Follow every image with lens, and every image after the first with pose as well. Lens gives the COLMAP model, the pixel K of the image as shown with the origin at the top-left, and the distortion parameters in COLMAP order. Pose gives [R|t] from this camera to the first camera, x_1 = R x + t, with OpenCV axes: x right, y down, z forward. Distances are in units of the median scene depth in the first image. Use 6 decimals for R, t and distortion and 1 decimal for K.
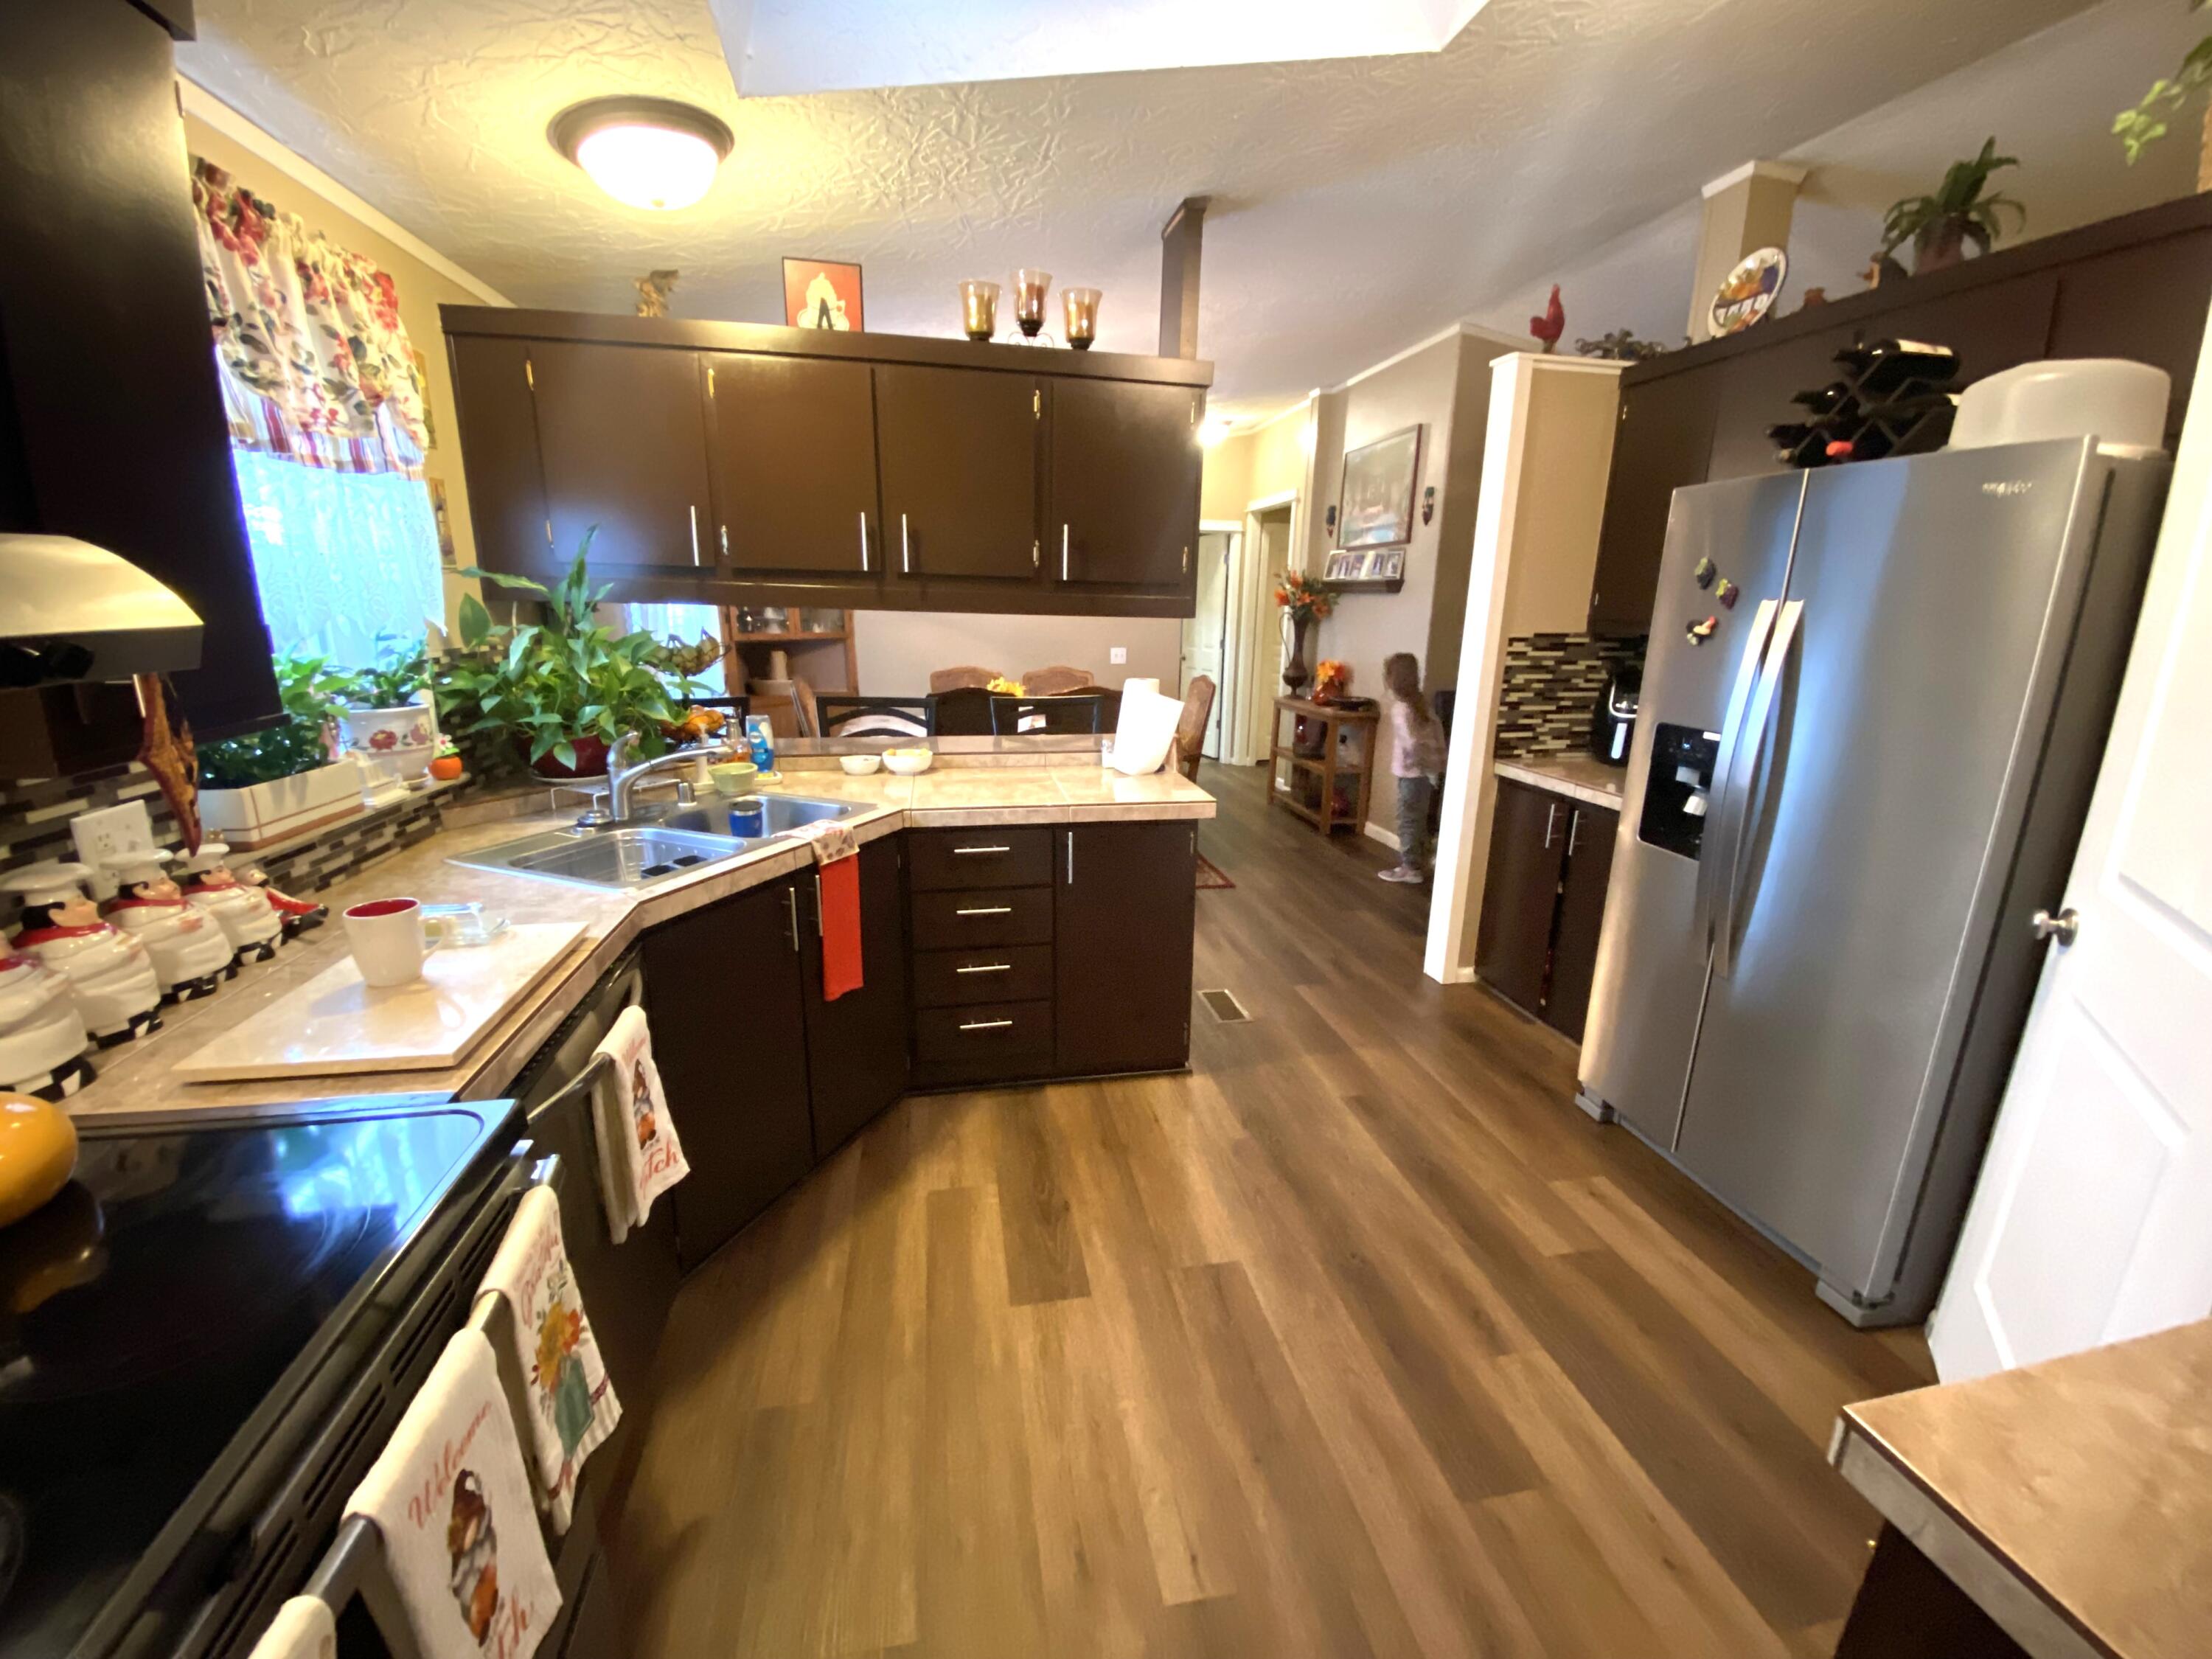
lens RADIAL K [[877.6, 0, 1117.4], [0, 877.6, 818.0], [0, 0, 1]] dist [-0.011219, -0.006375]
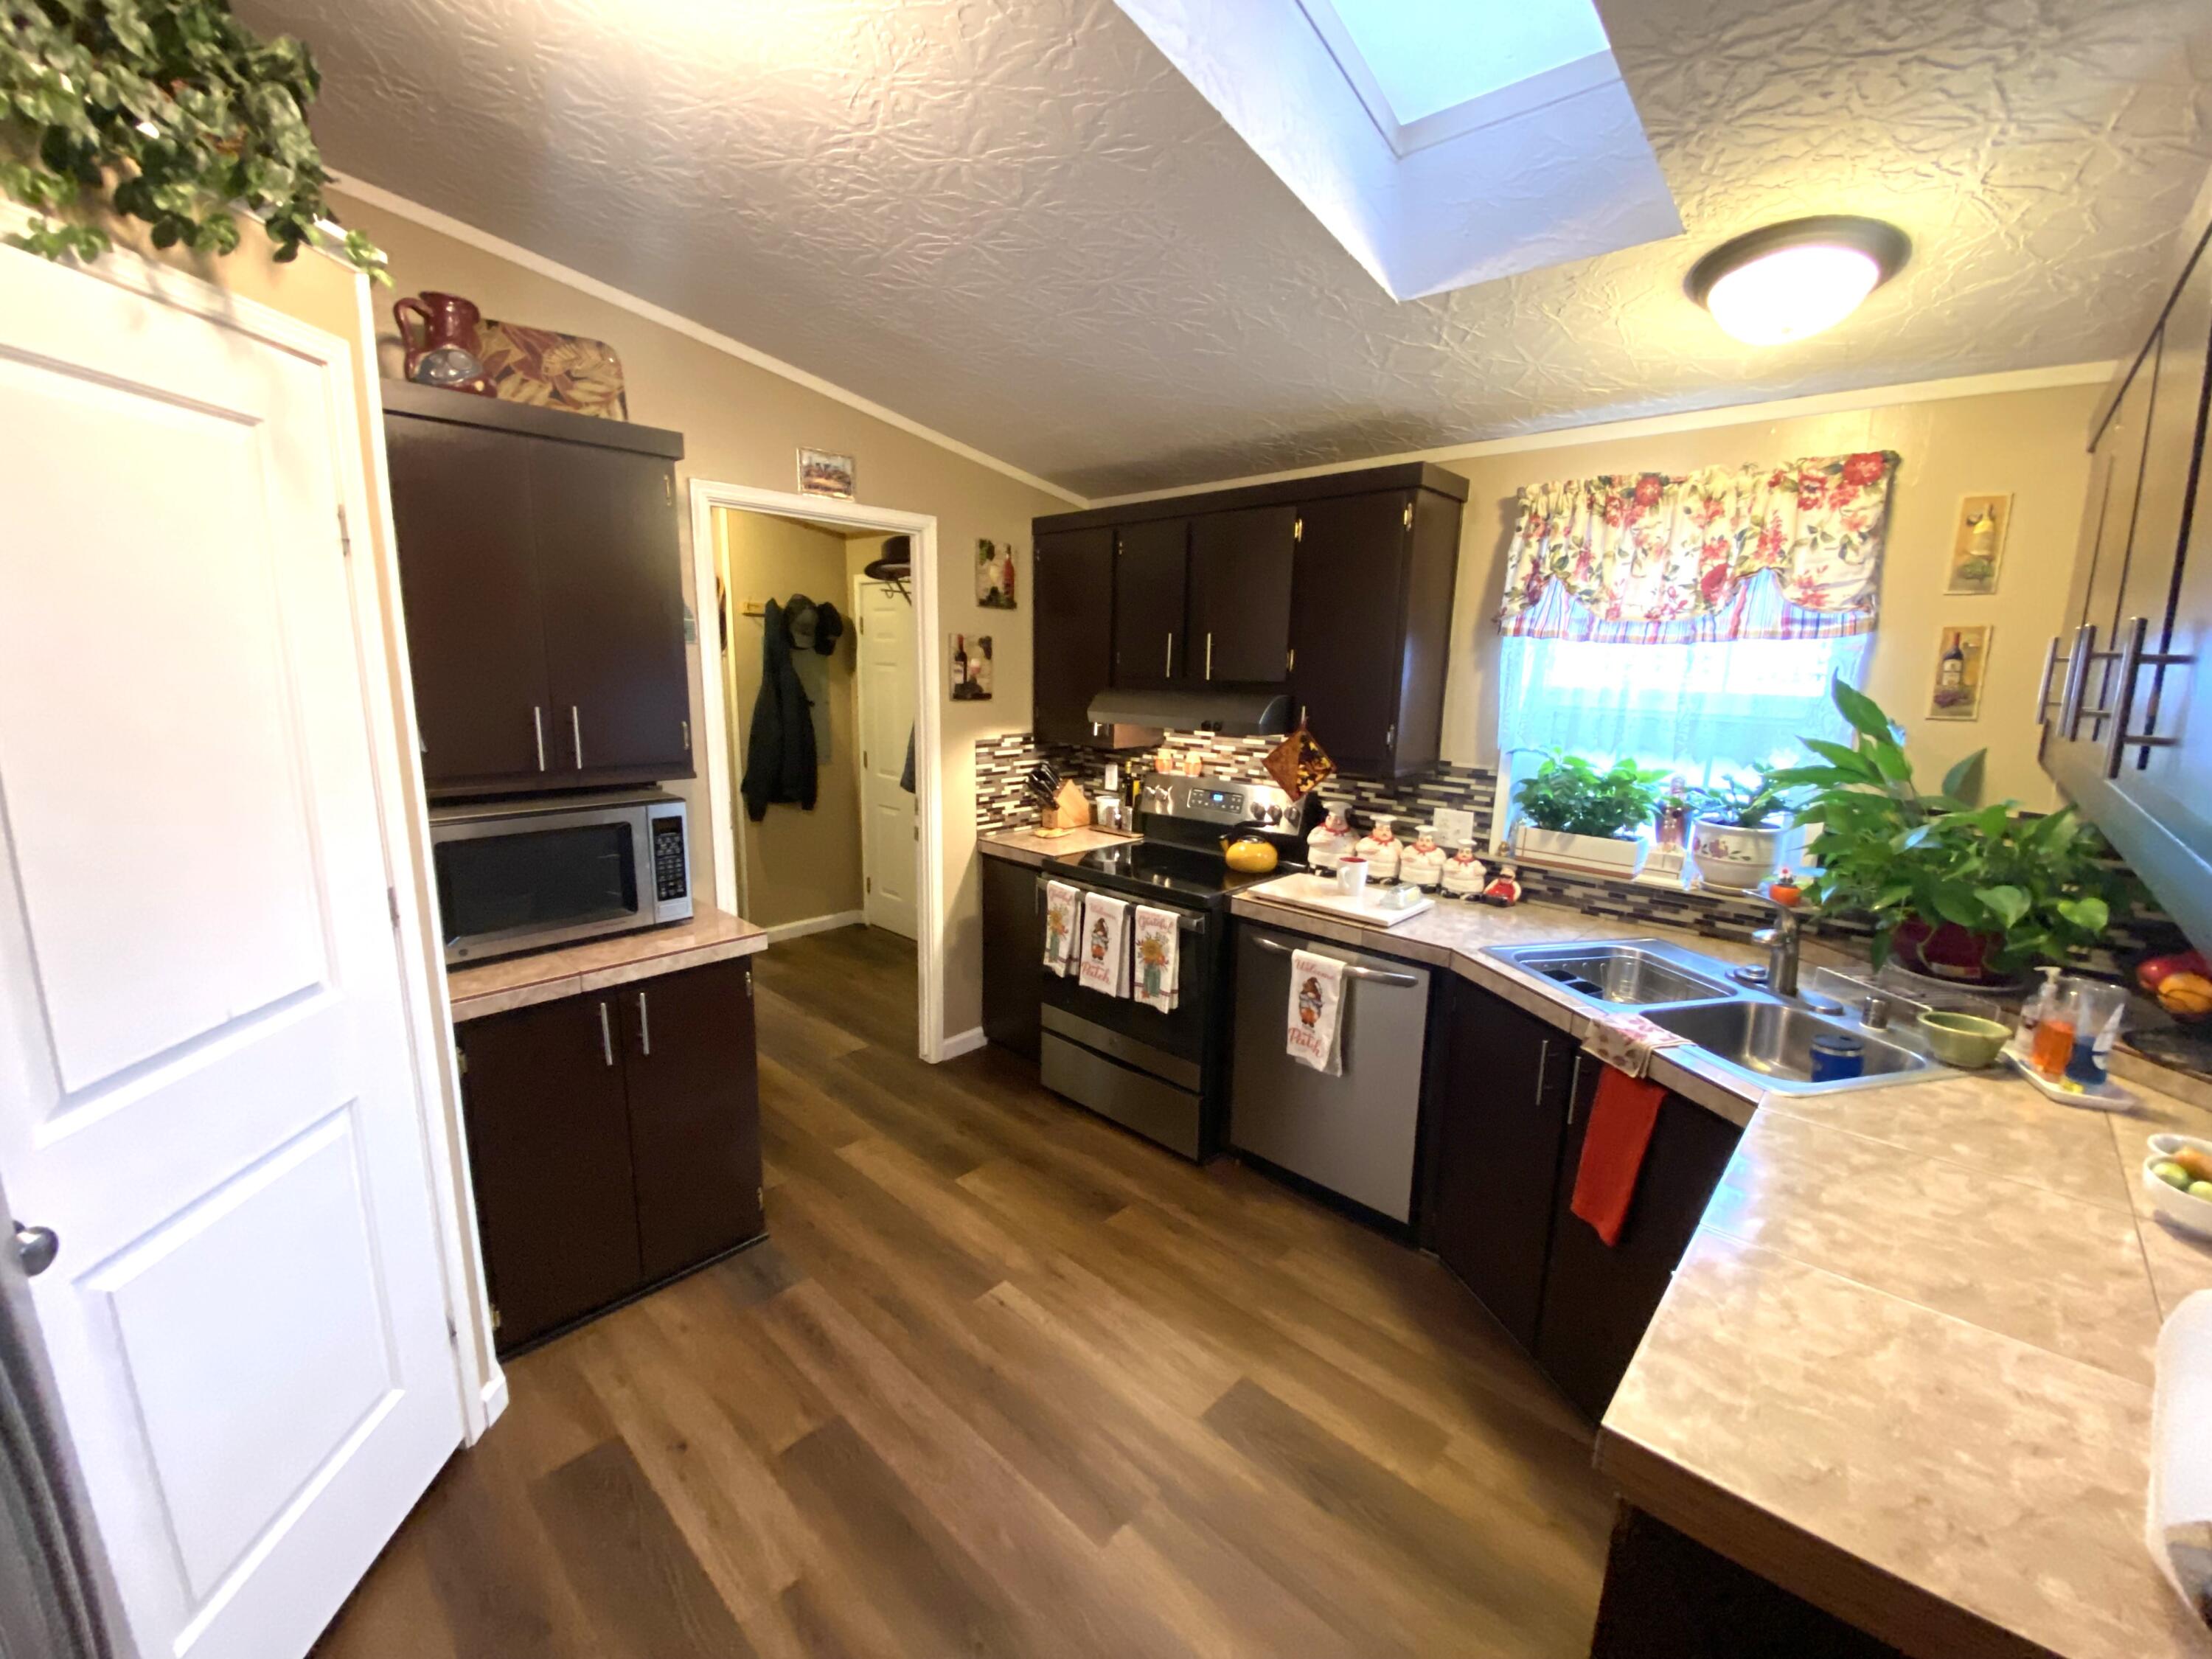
lens RADIAL K [[877.6, 0, 1104.8], [0, 877.6, 833.4], [0, 0, 1]] dist [-0.011219, -0.006375]
pose [[-0.813023, 0.080122, -0.576692, 0.446984], [-0.172059, 0.913186, 0.369441, -0.320934], [0.556228, 0.399589, -0.728656, 1.084437]]
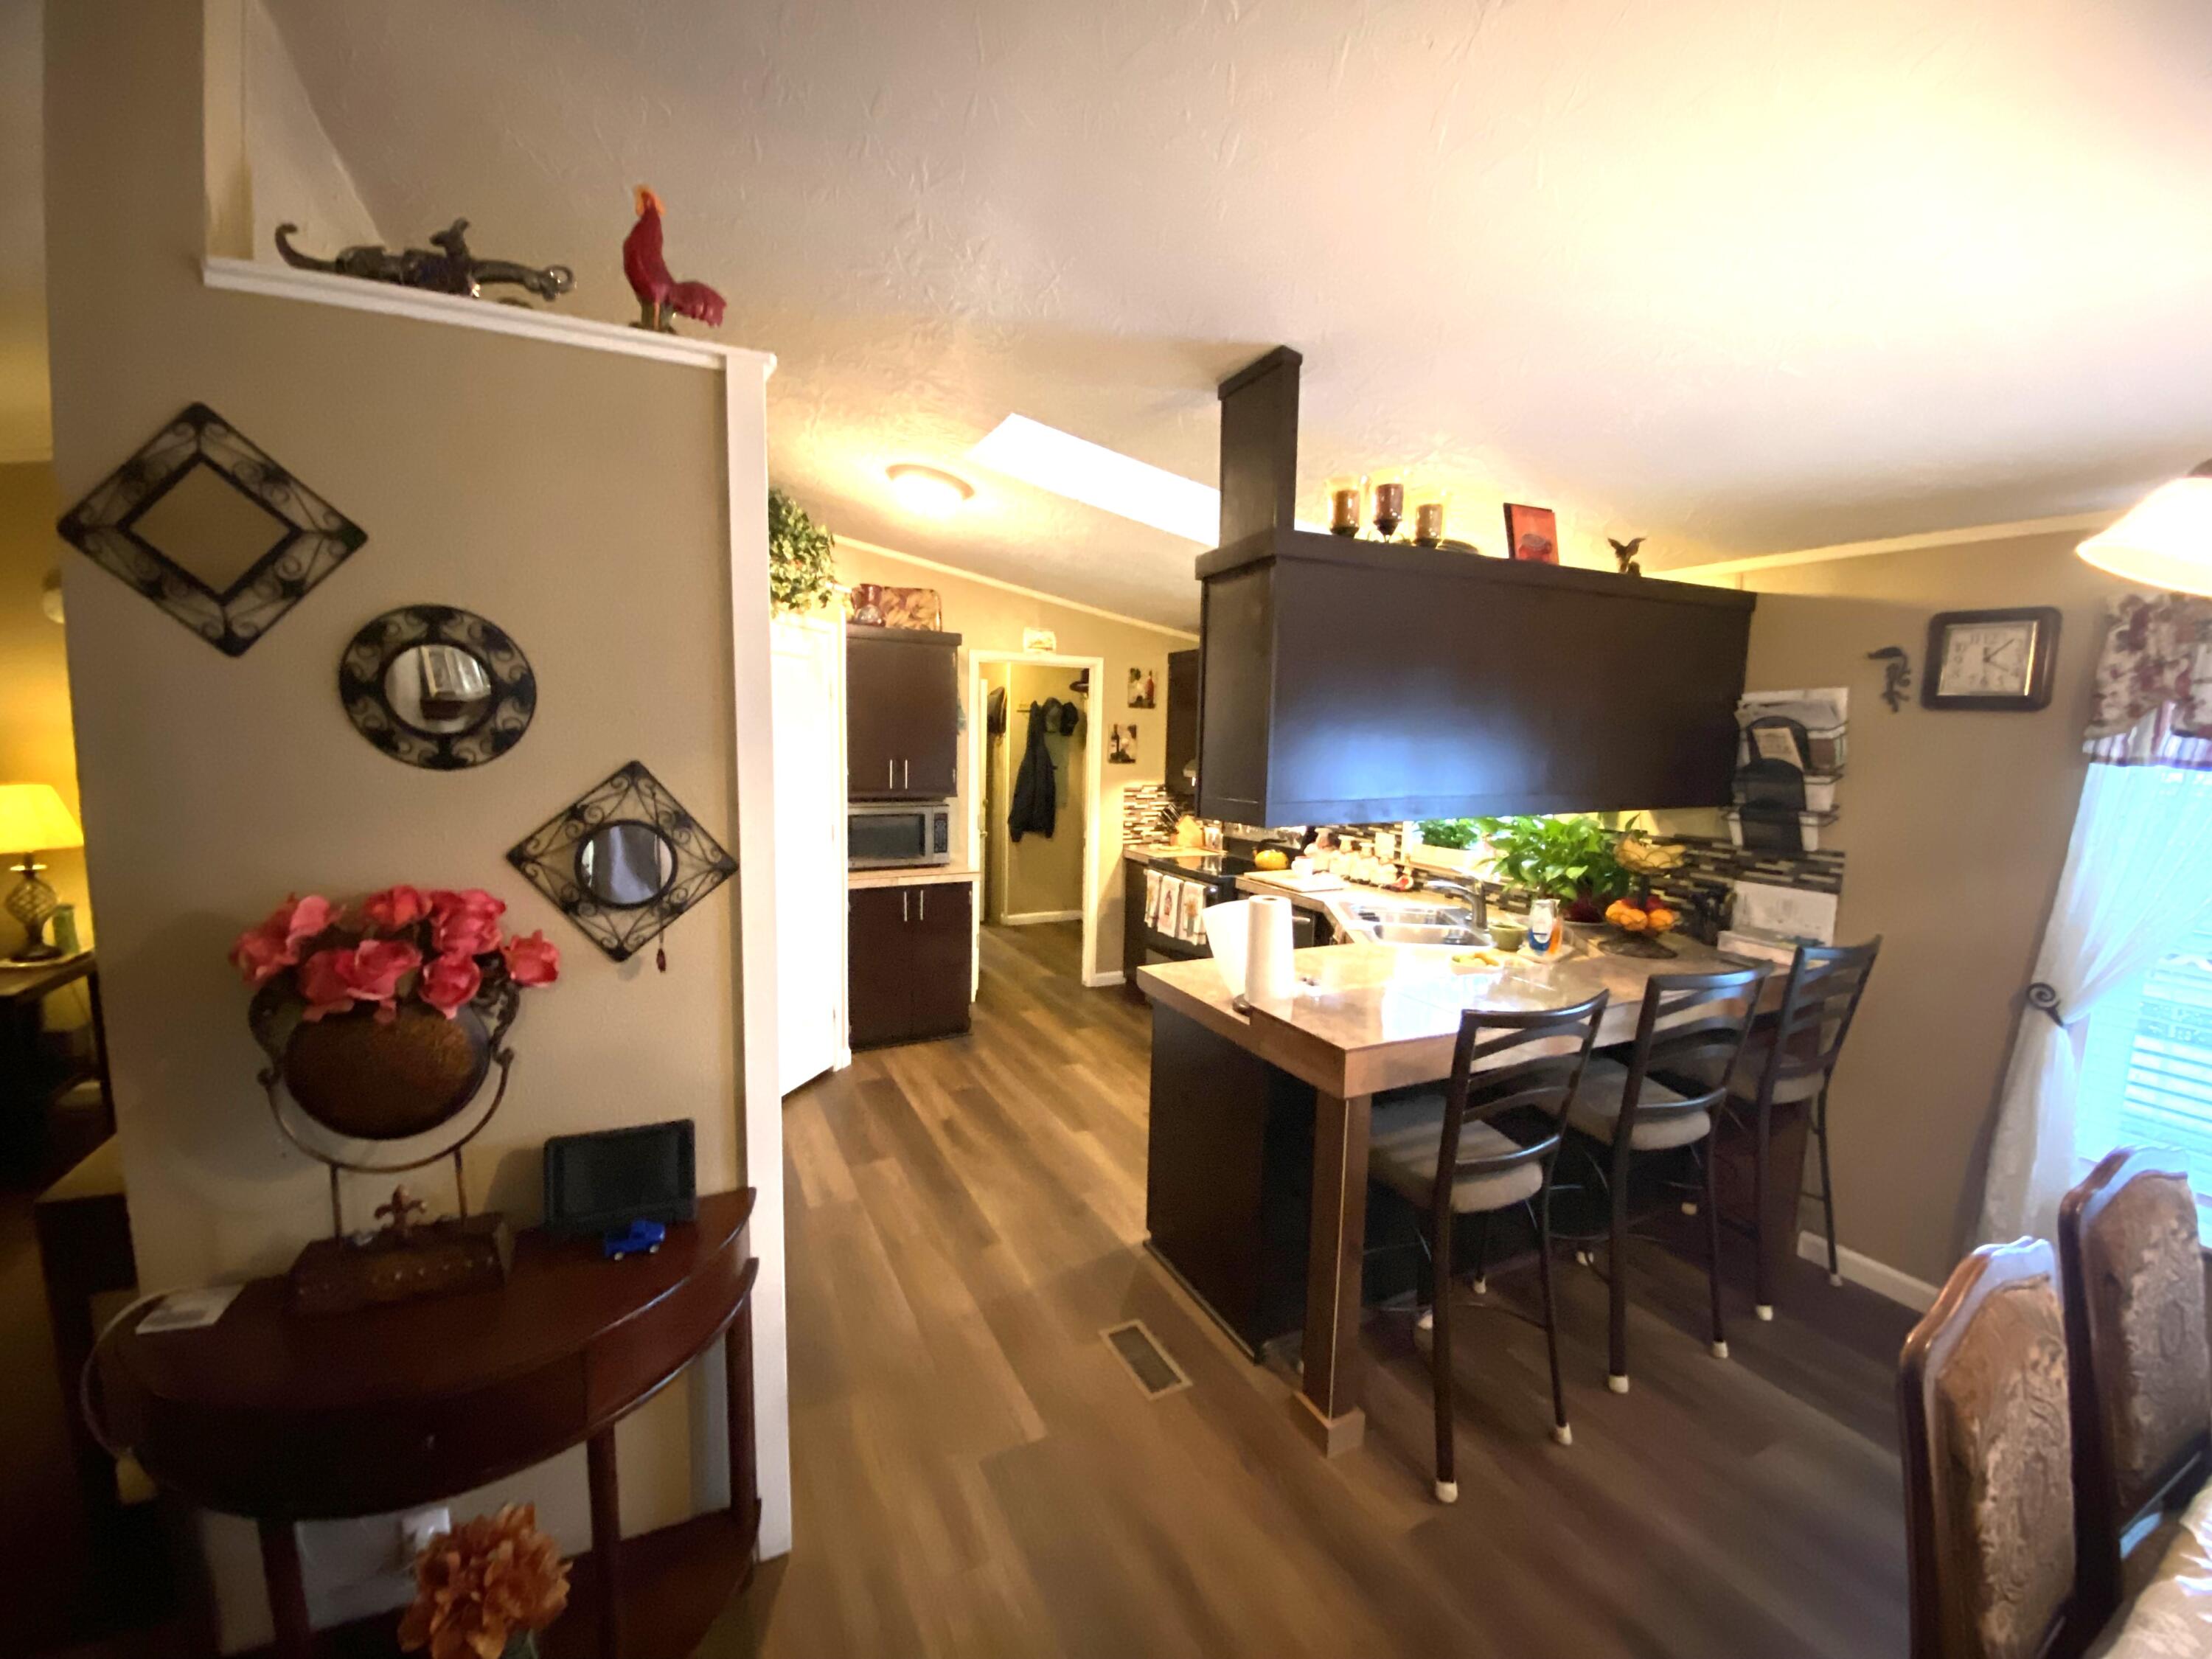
lens RADIAL K [[877.6, 0, 1096.5], [0, 877.6, 839.3], [0, 0, 1]] dist [-0.011219, -0.006375]
pose [[-0.965337, -0.003985, -0.260976, 0.462859], [-0.096717, 0.934164, 0.343487, -0.557611], [0.242425, 0.356822, -0.902169, 1.984758]]
